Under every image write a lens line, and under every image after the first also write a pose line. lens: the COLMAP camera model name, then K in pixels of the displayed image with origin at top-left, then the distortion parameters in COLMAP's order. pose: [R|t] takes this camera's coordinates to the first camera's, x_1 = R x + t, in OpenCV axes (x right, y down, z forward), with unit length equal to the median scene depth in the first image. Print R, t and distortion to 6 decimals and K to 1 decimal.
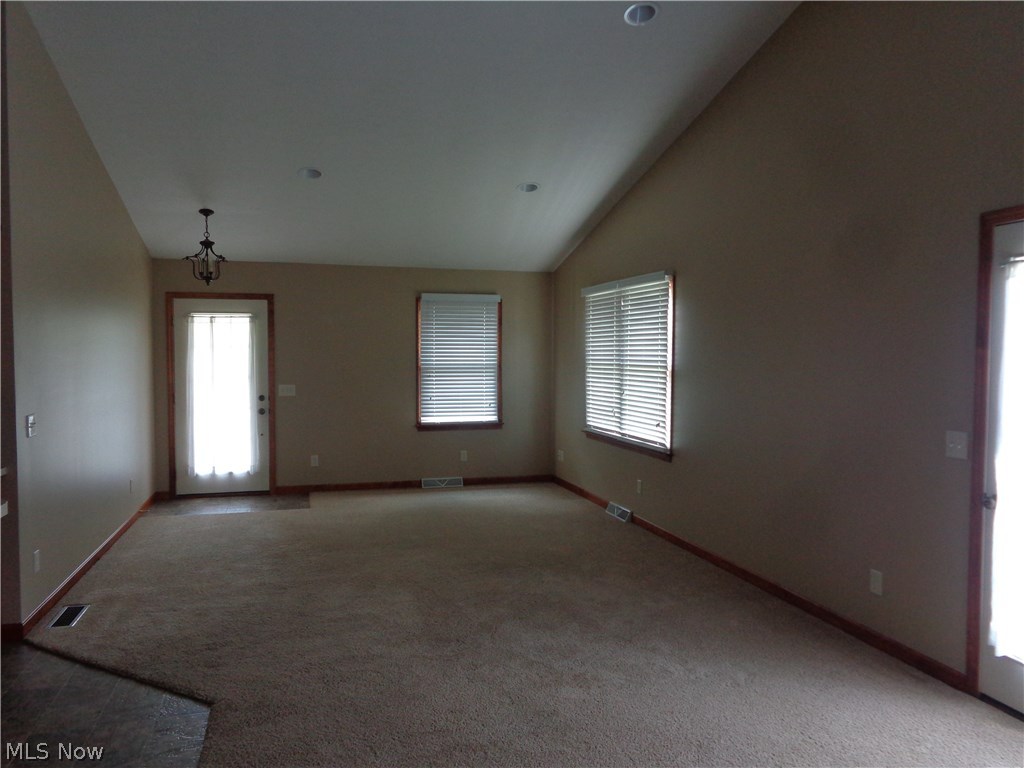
lens RADIAL K [[777.5, 0, 510.4], [0, 777.5, 386.4], [0, 0, 1]] dist [0.017870, -0.002196]
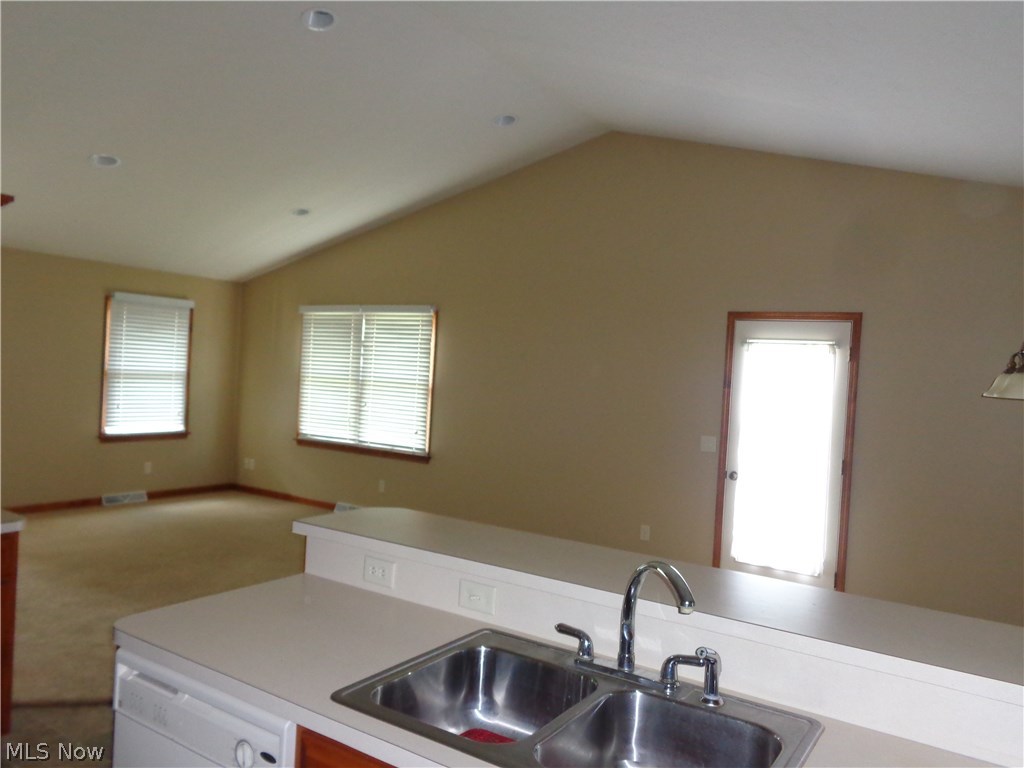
lens RADIAL K [[777.5, 0, 512.9], [0, 777.5, 383.3], [0, 0, 1]] dist [0.017870, -0.002196]
pose [[0.751941, 0.028508, 0.658614, -0.359965], [-0.023805, 0.999587, -0.016089, -0.008167], [-0.658801, -0.003580, 0.752309, 0.003261]]
